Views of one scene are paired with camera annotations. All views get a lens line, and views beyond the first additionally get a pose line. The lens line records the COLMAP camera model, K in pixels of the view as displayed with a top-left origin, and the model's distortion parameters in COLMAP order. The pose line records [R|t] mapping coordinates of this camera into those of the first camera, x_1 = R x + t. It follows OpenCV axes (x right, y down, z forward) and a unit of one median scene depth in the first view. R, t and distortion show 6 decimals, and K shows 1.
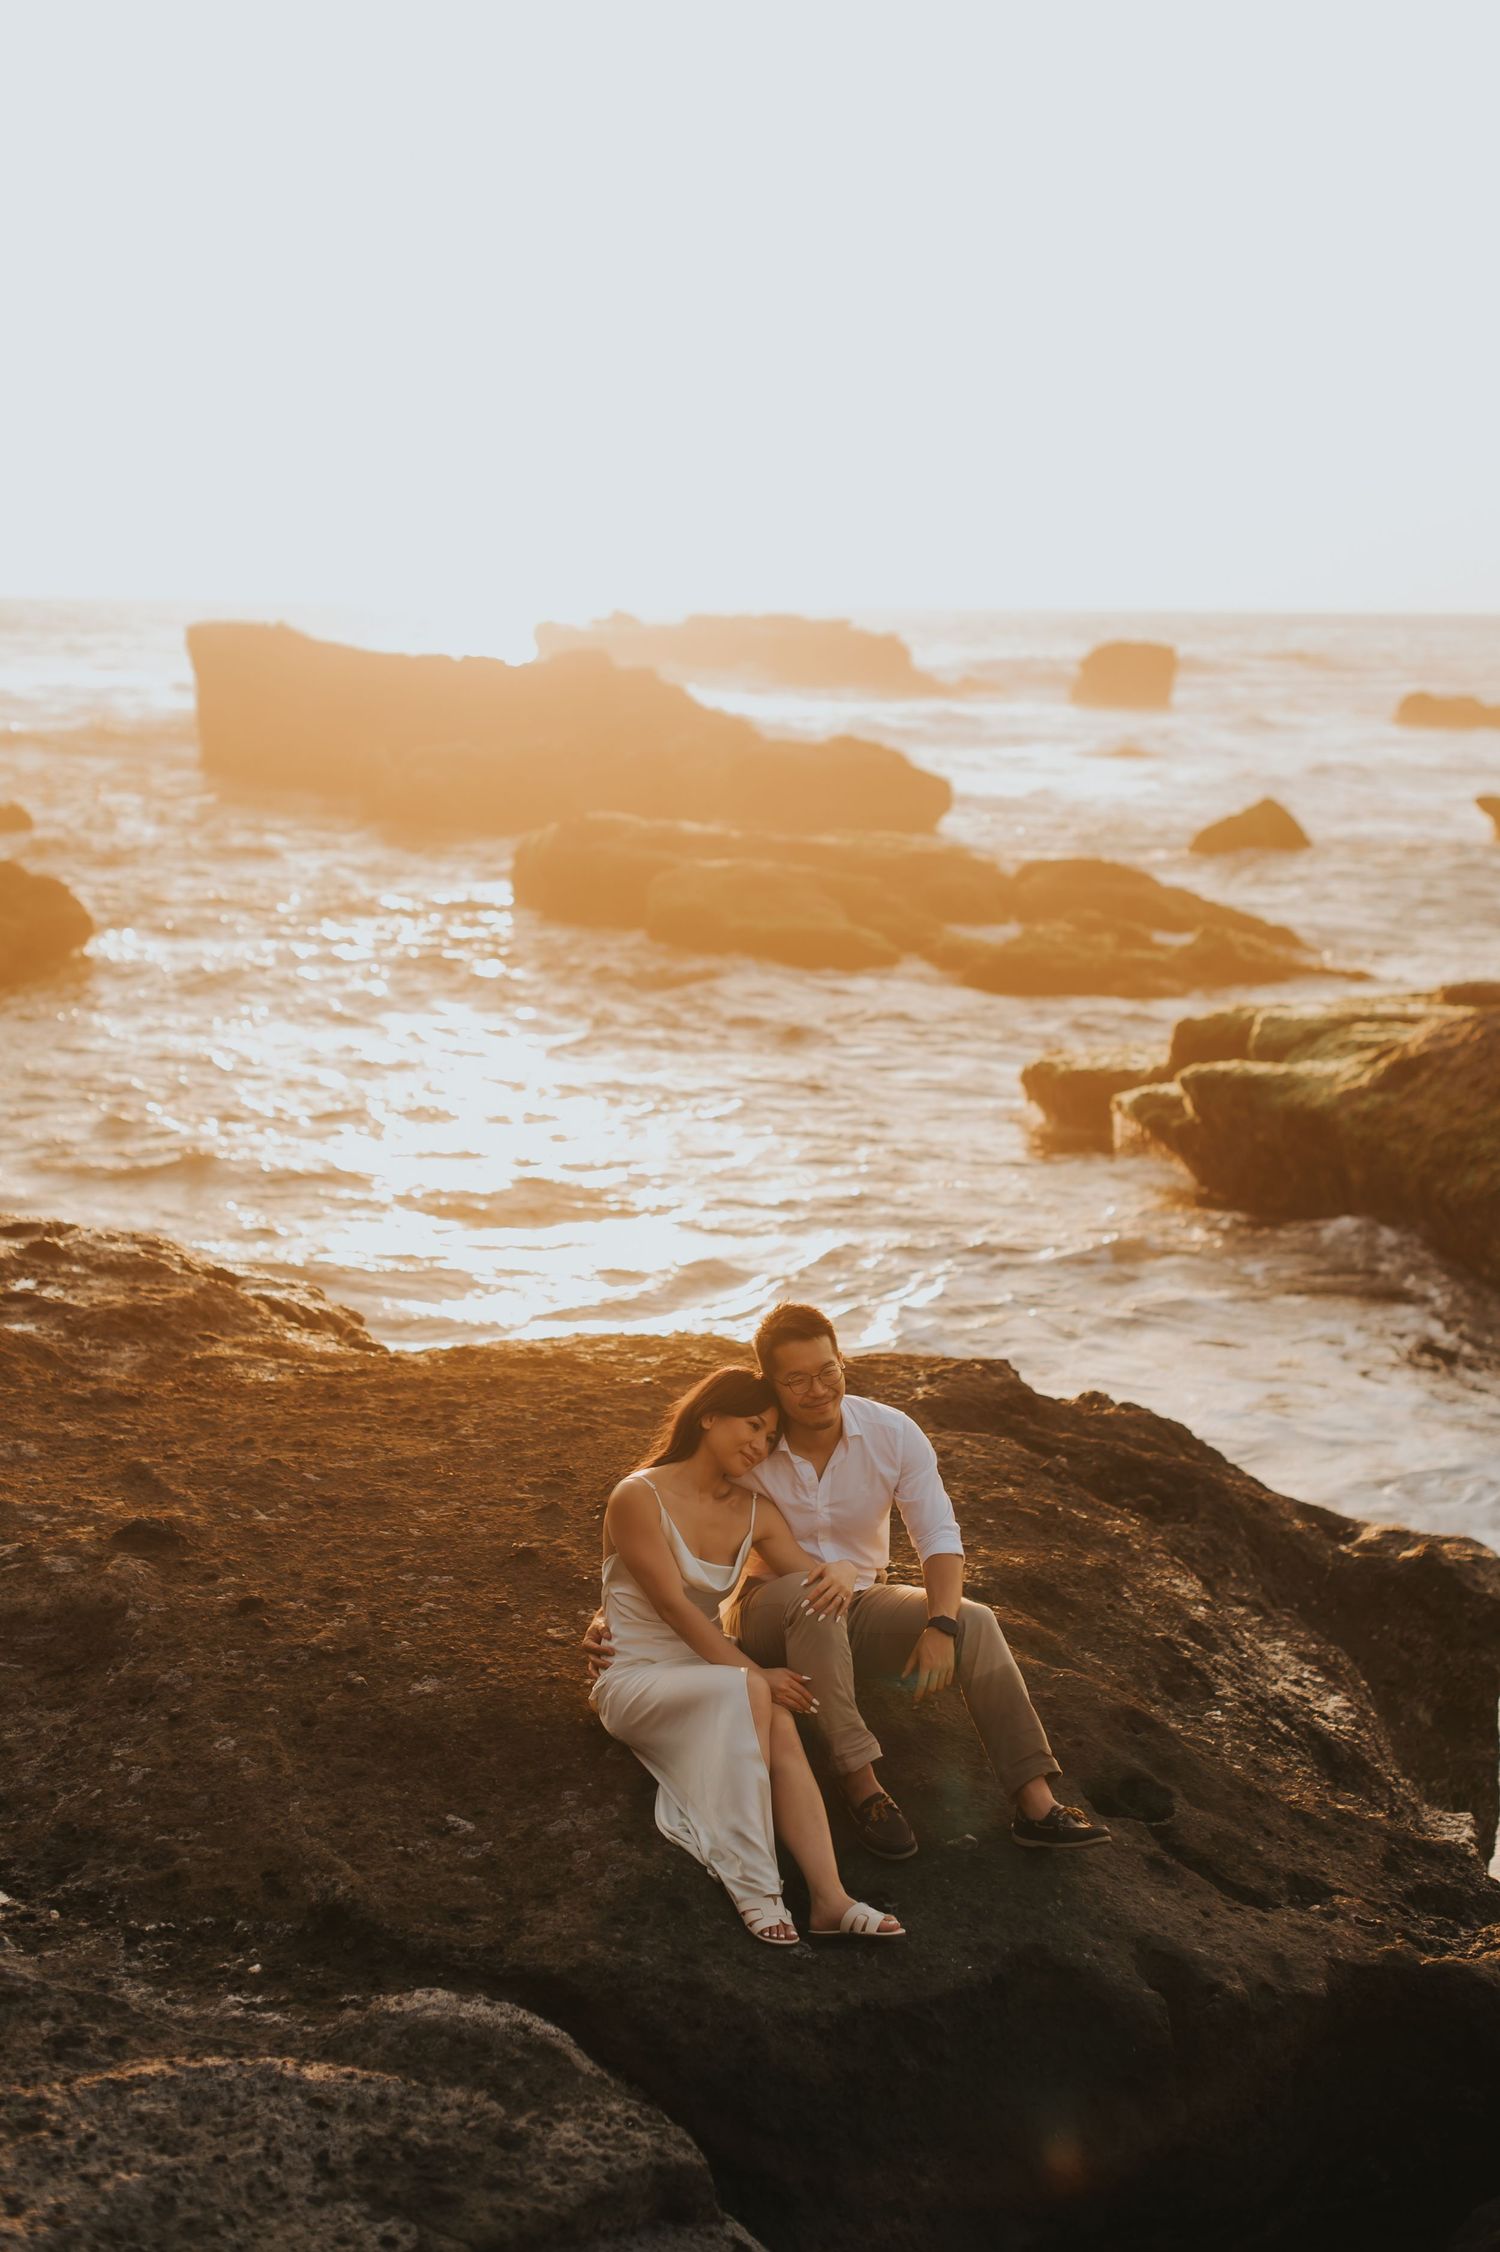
lens RADIAL K [[3306.9, 0, 749.0], [0, 3306.9, 1127.2], [0, 0, 1]] dist [0.000630, 0.027169]
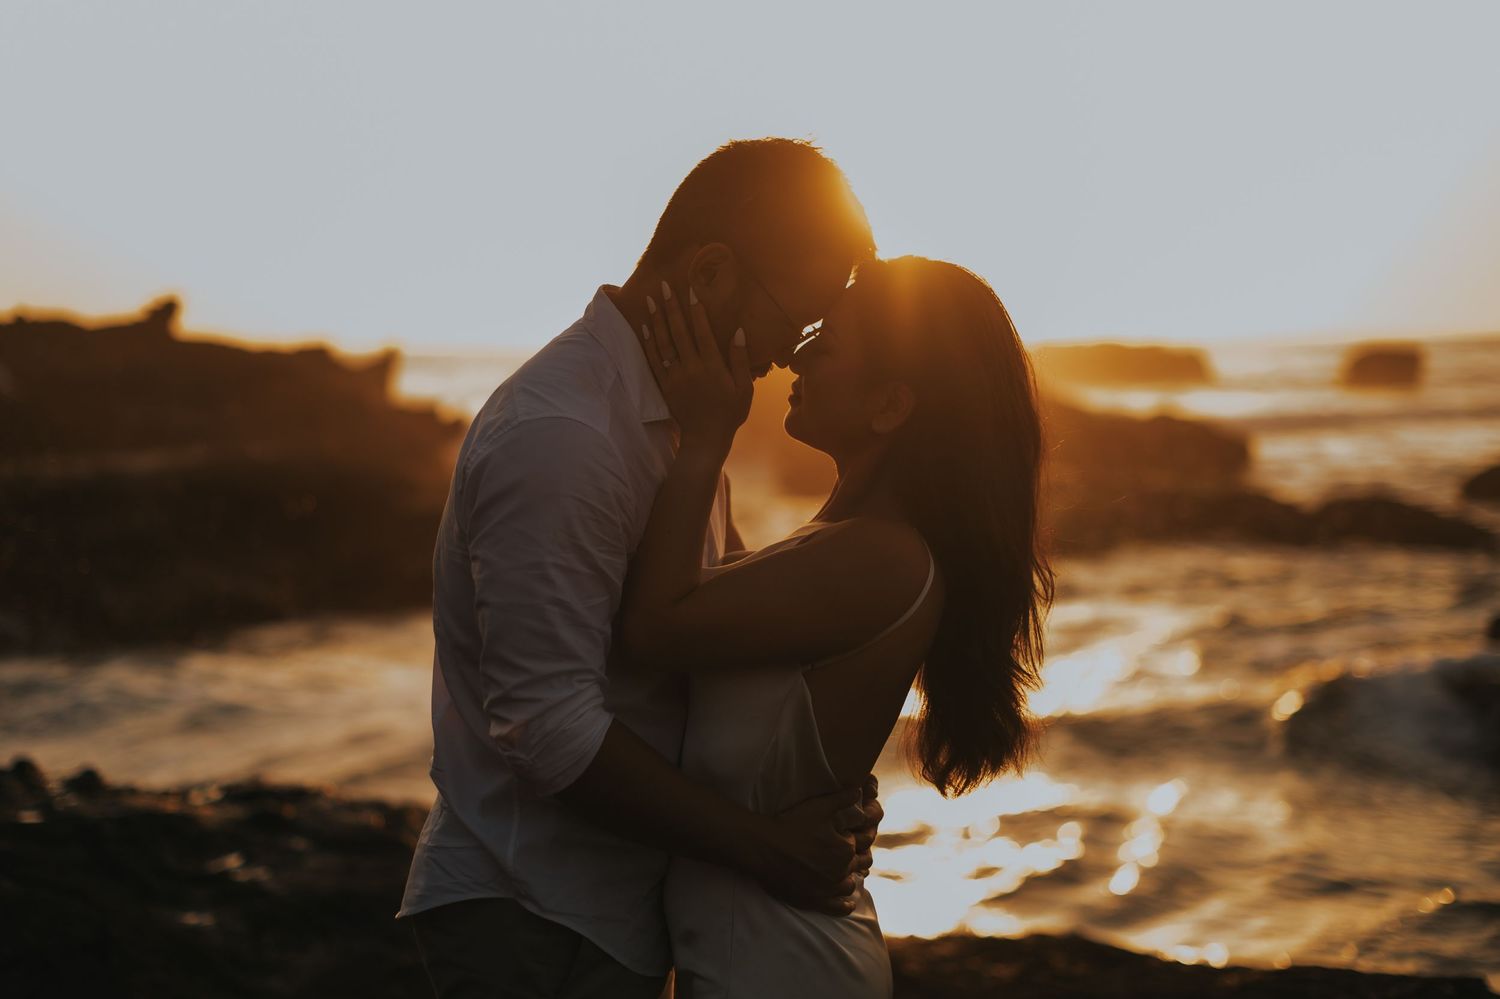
lens RADIAL K [[2460.4, 0, 749.9], [0, 2460.4, 499.8], [0, 0, 1]] dist [-0.010672, 0.002363]
pose [[0.990753, -0.015602, -0.134780, -0.010766], [0.002806, 0.995510, -0.094611, 0.019523], [0.135651, 0.093358, 0.986348, 0.498030]]
